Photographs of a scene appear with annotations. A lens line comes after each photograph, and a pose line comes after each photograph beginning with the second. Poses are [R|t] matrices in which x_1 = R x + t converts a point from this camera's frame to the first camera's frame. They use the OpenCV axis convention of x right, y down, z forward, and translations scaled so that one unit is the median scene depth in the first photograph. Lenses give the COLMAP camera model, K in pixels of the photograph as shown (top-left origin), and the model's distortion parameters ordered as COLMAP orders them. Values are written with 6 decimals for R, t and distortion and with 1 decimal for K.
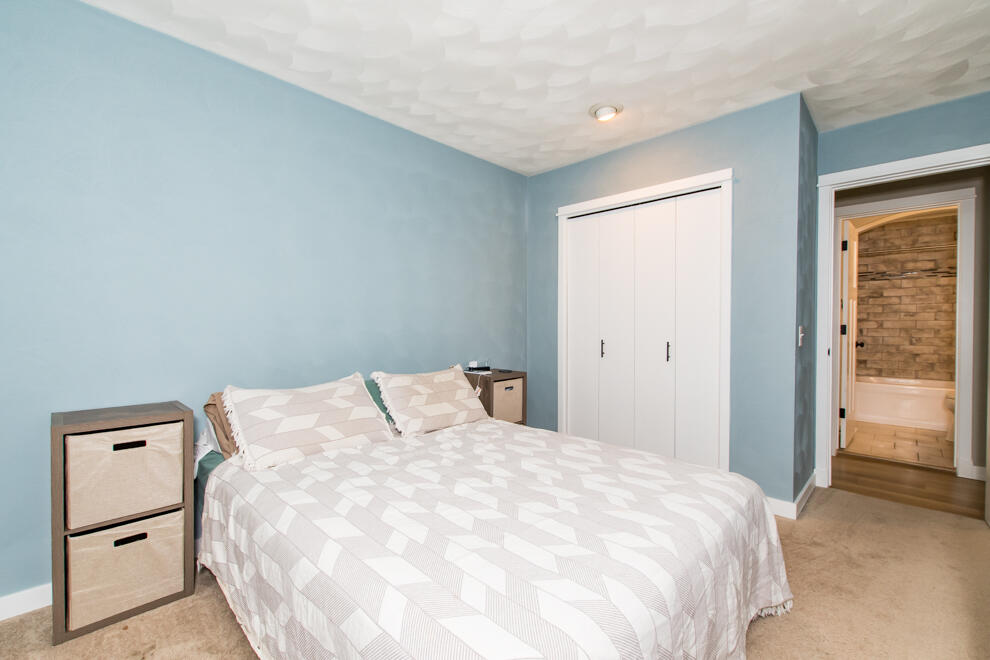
lens RADIAL K [[429.9, 0, 499.1], [0, 429.9, 326.4], [0, 0, 1]] dist [0.004073, -0.000414]
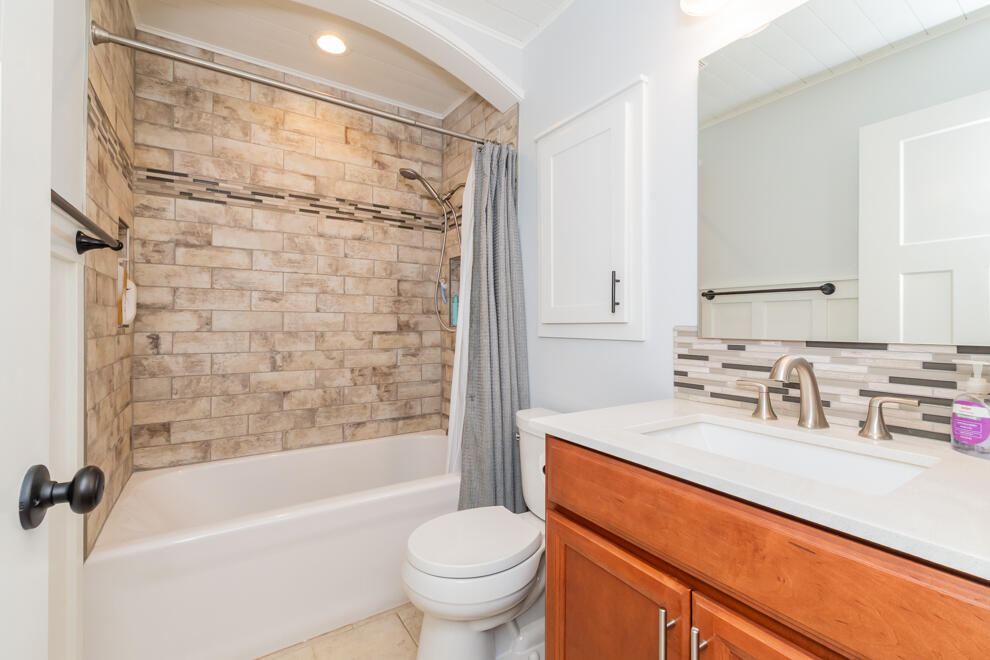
lens RADIAL K [[429.9, 0, 497.3], [0, 429.9, 326.2], [0, 0, 1]] dist [0.004073, -0.000414]
pose [[0.235786, -0.003719, 0.971798, 0.597455], [0.002812, 0.999991, 0.003145, -0.000315], [-0.971801, 0.001991, 0.235794, 0.685014]]
